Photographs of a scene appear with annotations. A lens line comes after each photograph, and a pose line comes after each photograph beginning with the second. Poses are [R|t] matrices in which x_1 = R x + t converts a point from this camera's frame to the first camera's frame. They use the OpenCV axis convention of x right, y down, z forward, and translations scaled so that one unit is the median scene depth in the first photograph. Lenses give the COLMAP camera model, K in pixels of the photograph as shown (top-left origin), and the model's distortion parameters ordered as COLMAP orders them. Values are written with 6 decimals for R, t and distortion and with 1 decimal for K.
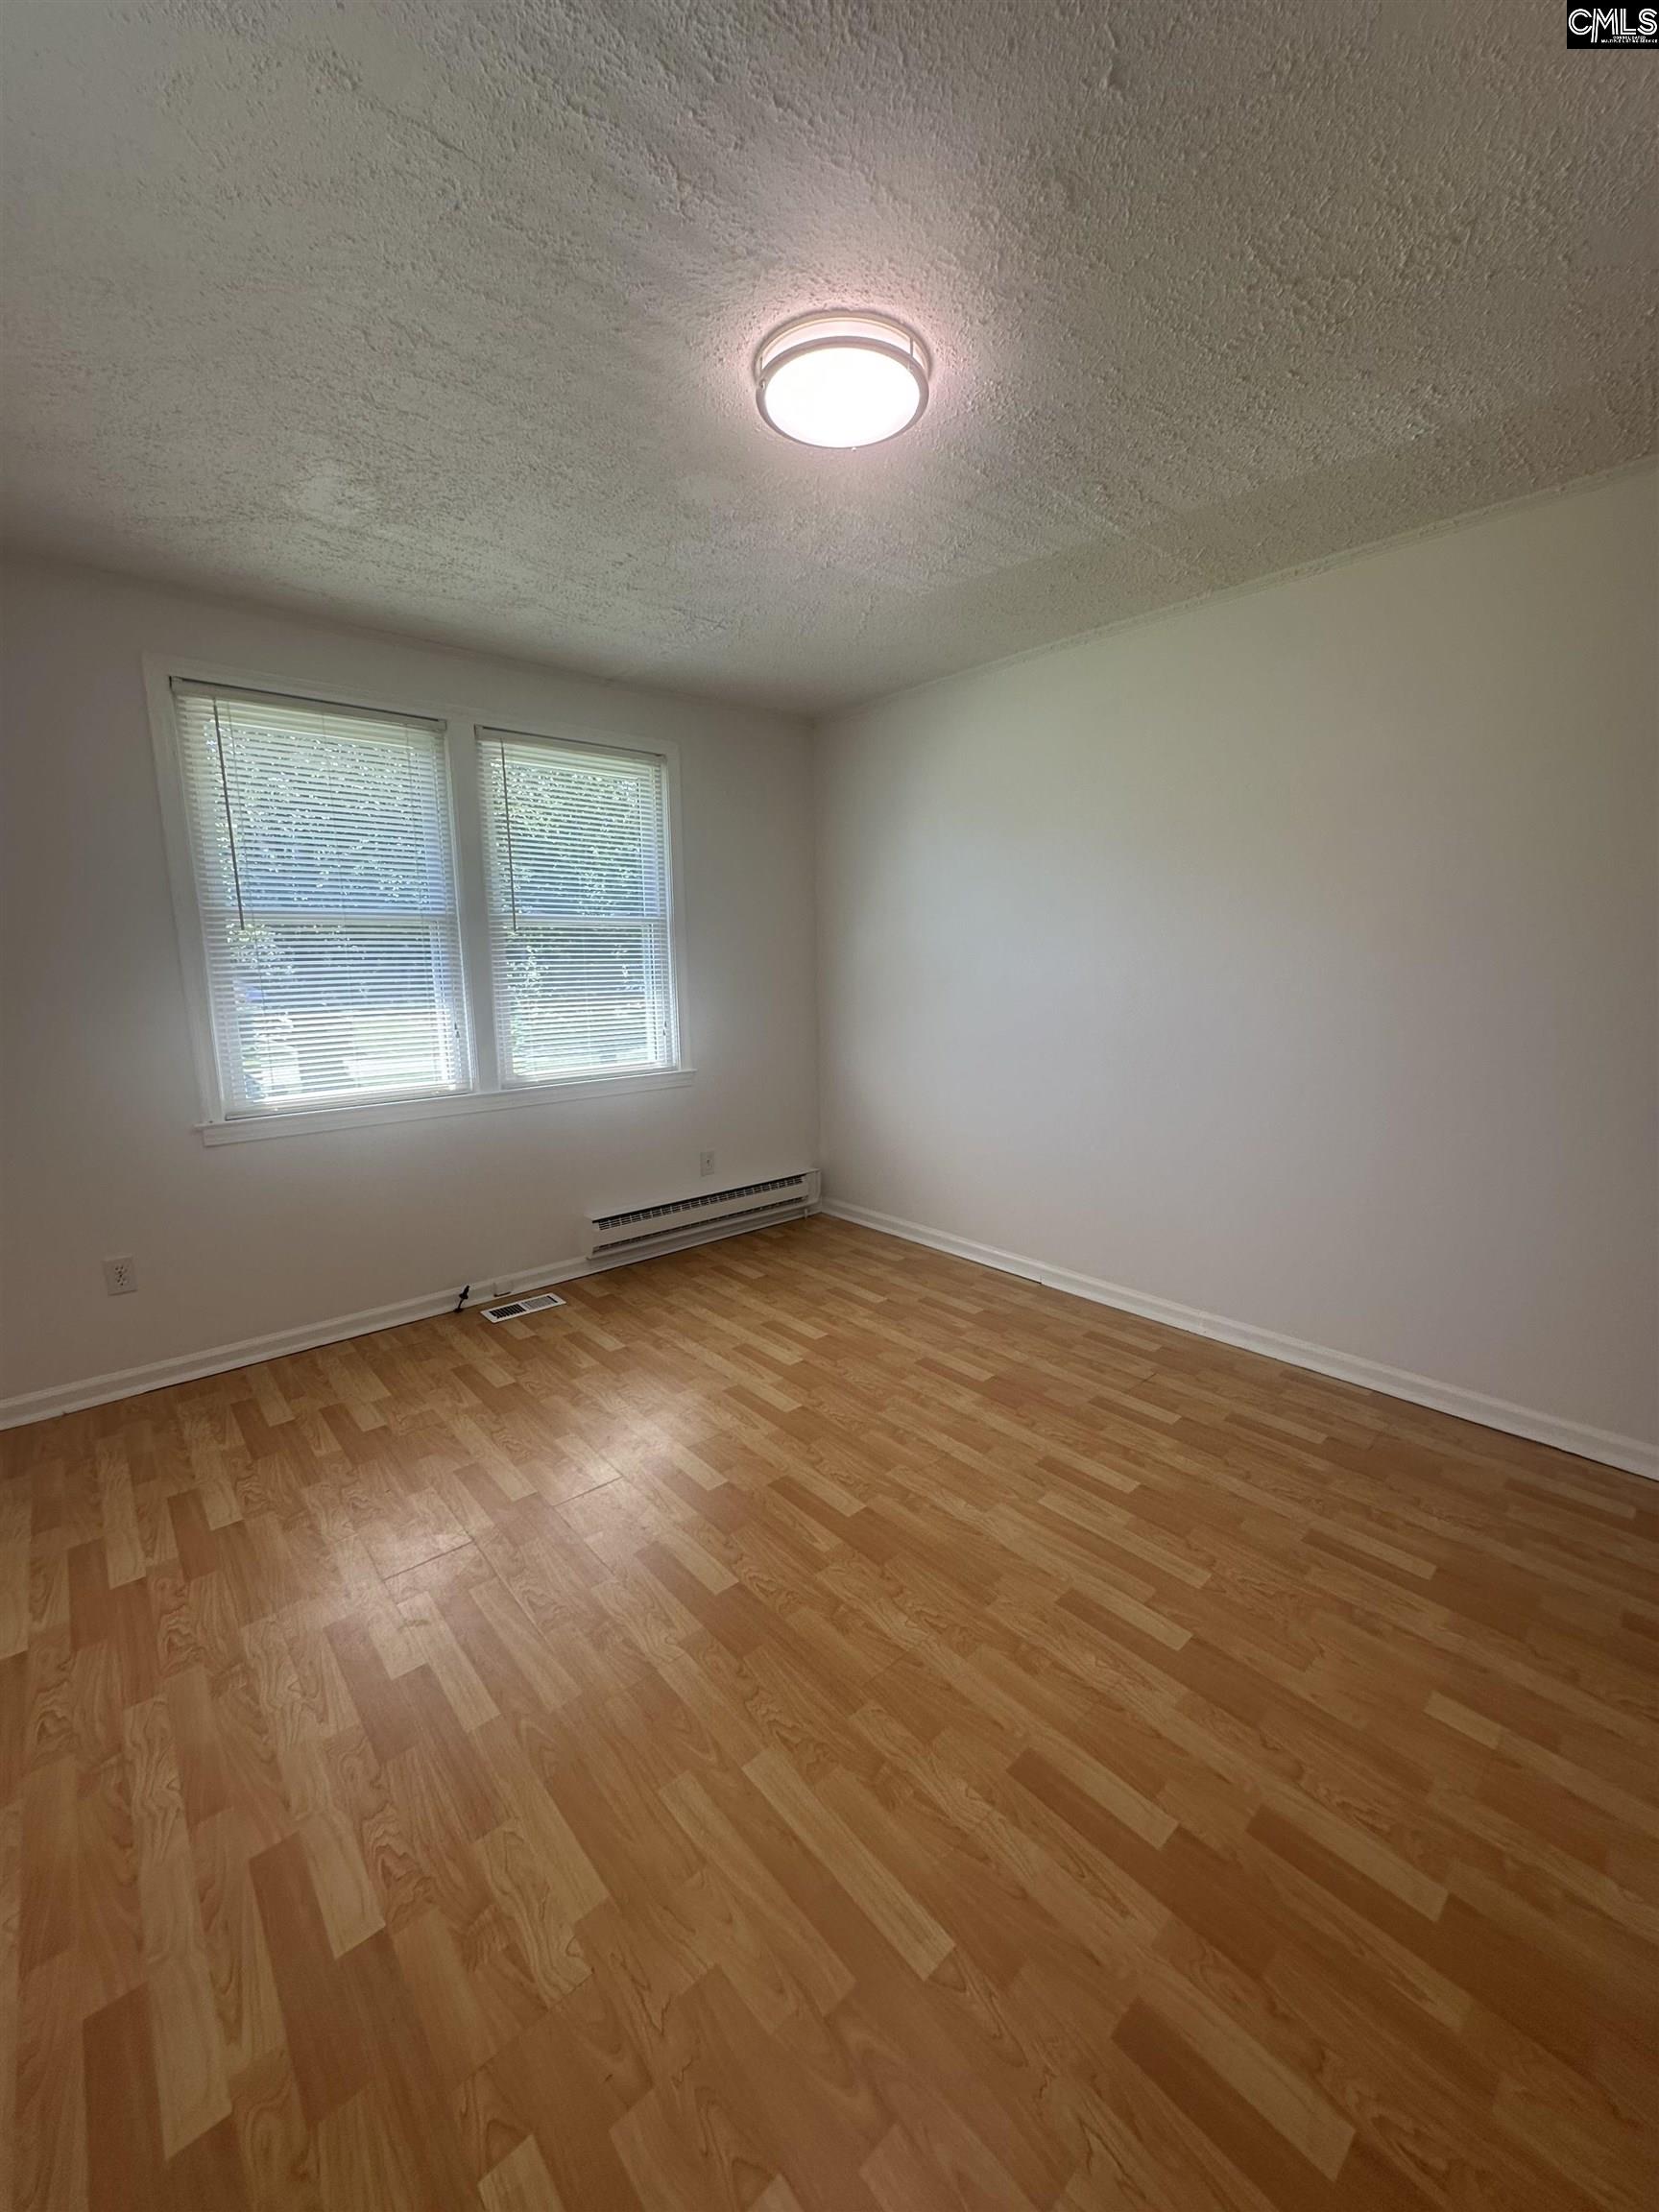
lens RADIAL K [[883.1, 0, 816.4], [0, 883.1, 1102.8], [0, 0, 1]] dist [-0.004271, 0.000459]
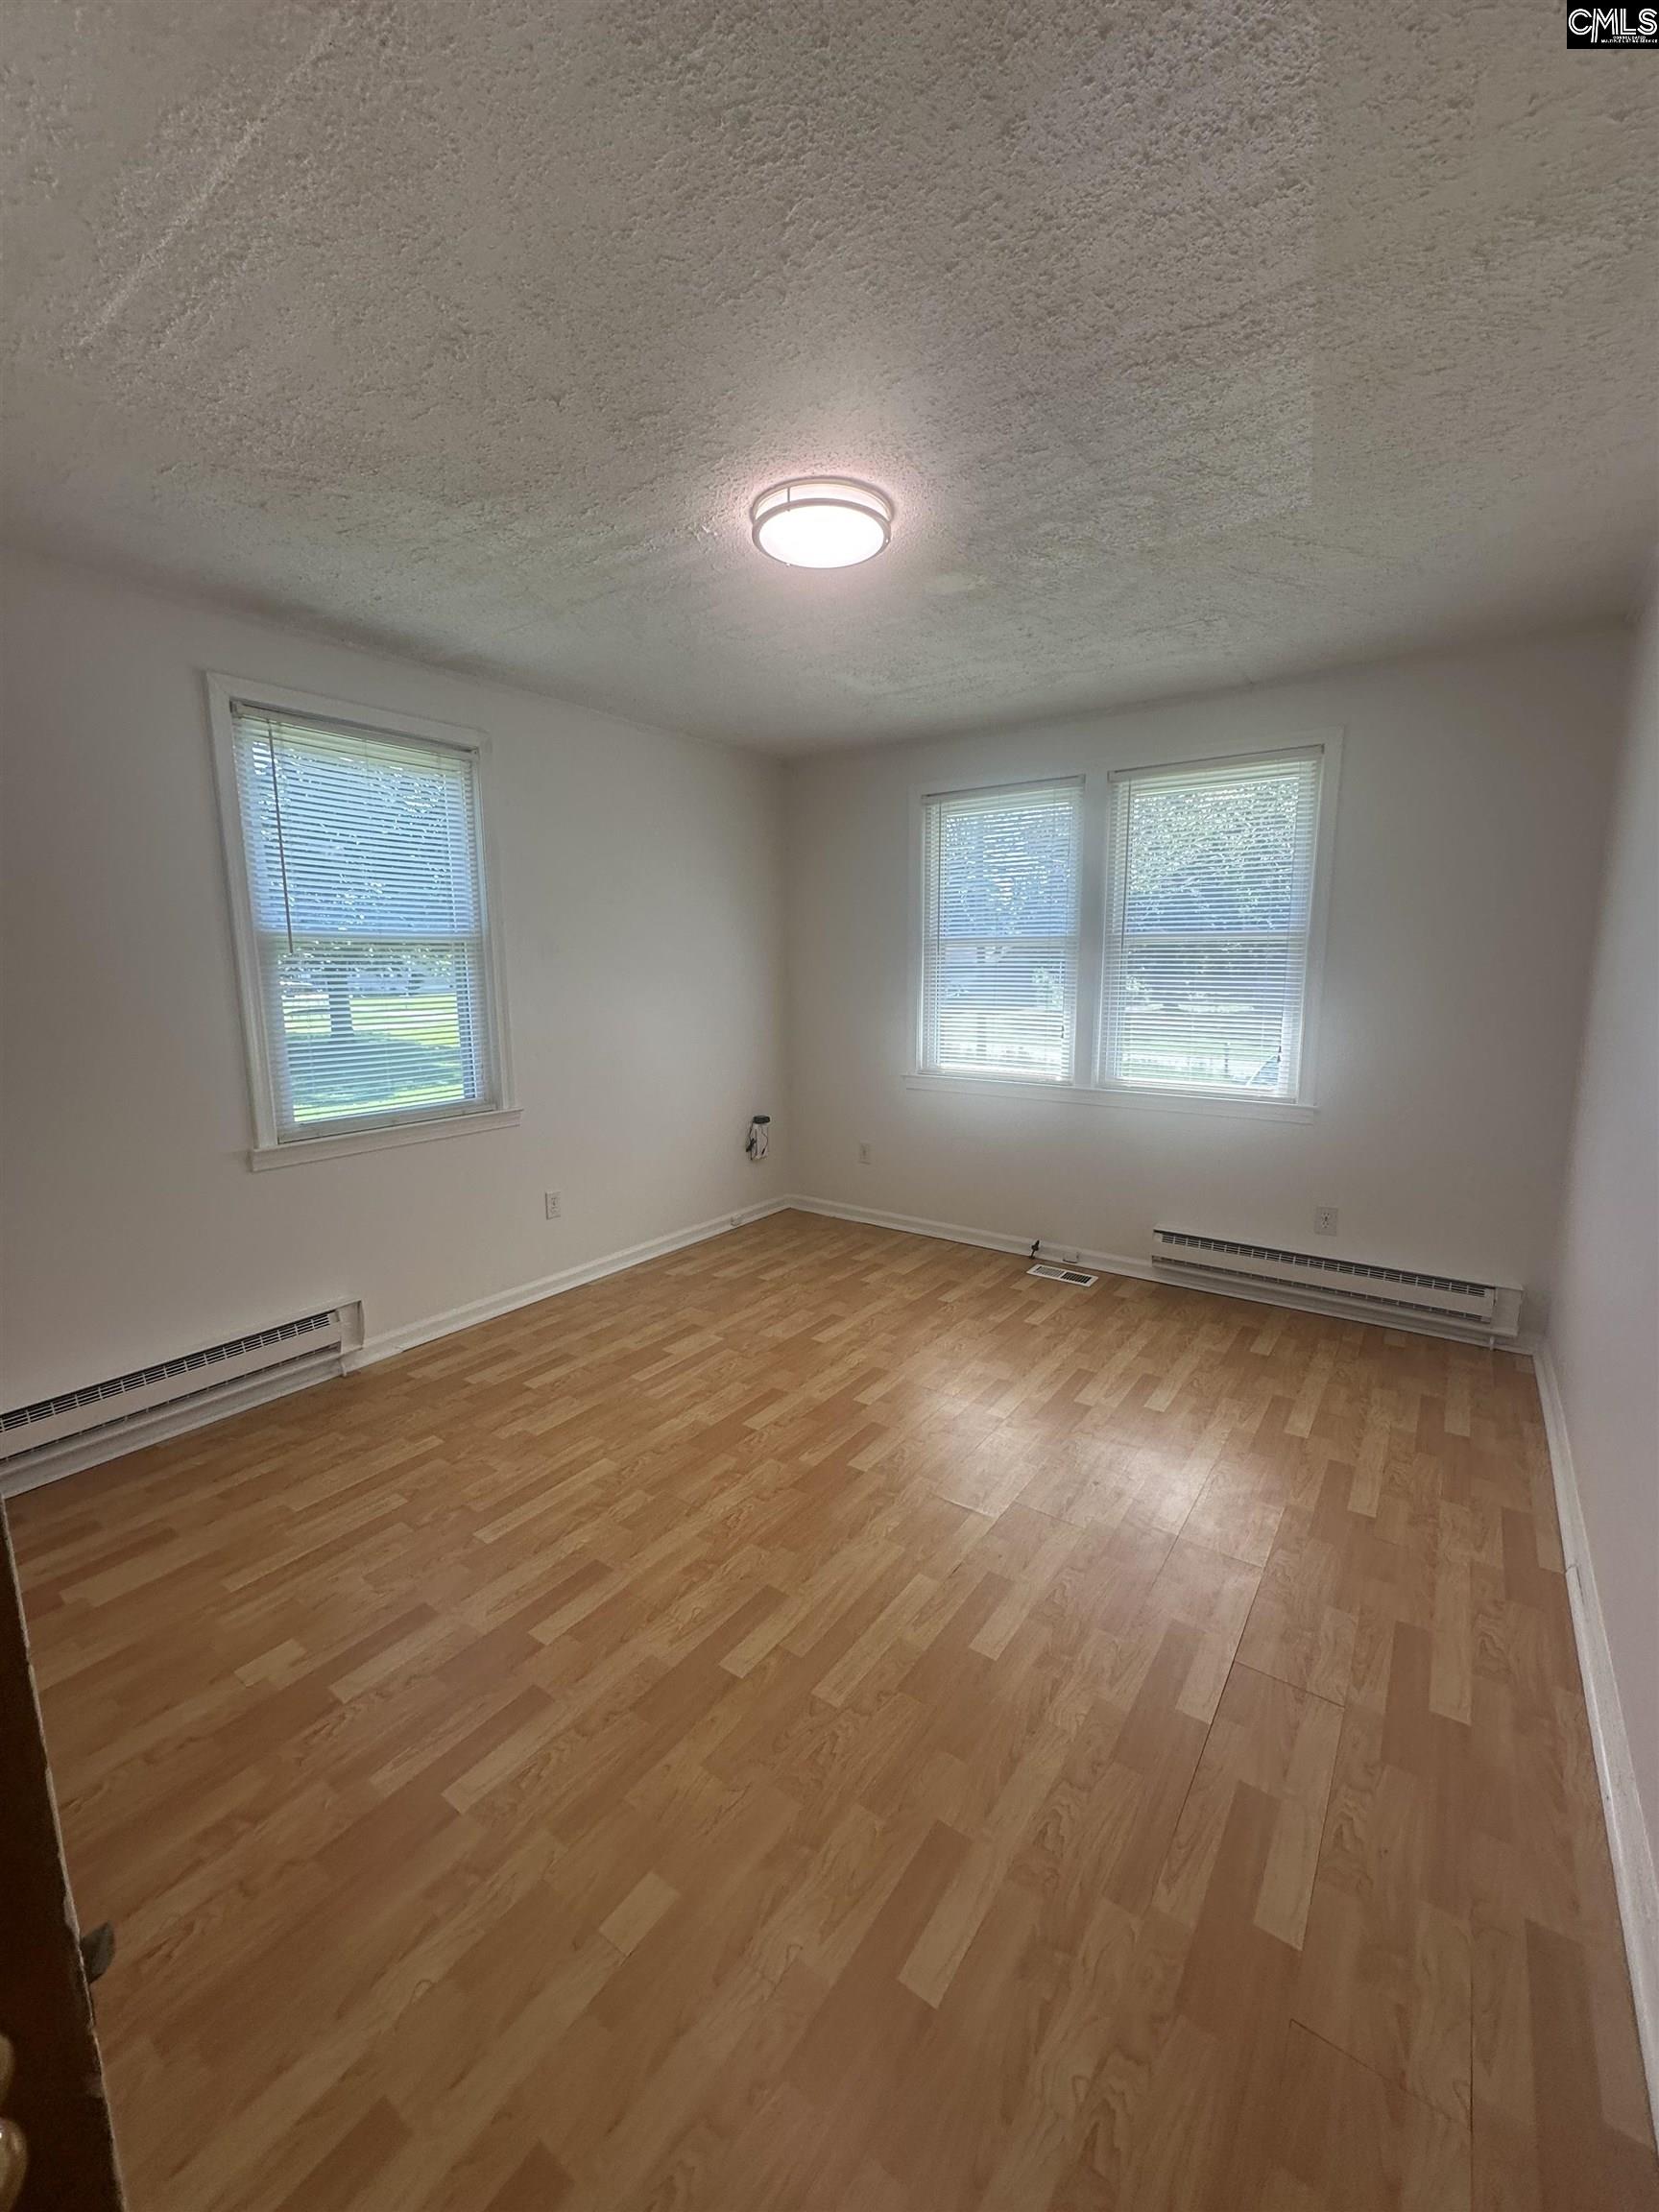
lens RADIAL K [[883.1, 0, 832.3], [0, 883.1, 1093.3], [0, 0, 1]] dist [-0.004271, 0.000459]
pose [[0.226767, 0.154336, -0.961643, 0.772446], [-0.161081, 0.979710, 0.119250, -0.102850], [0.960536, 0.127860, 0.247027, 0.458220]]
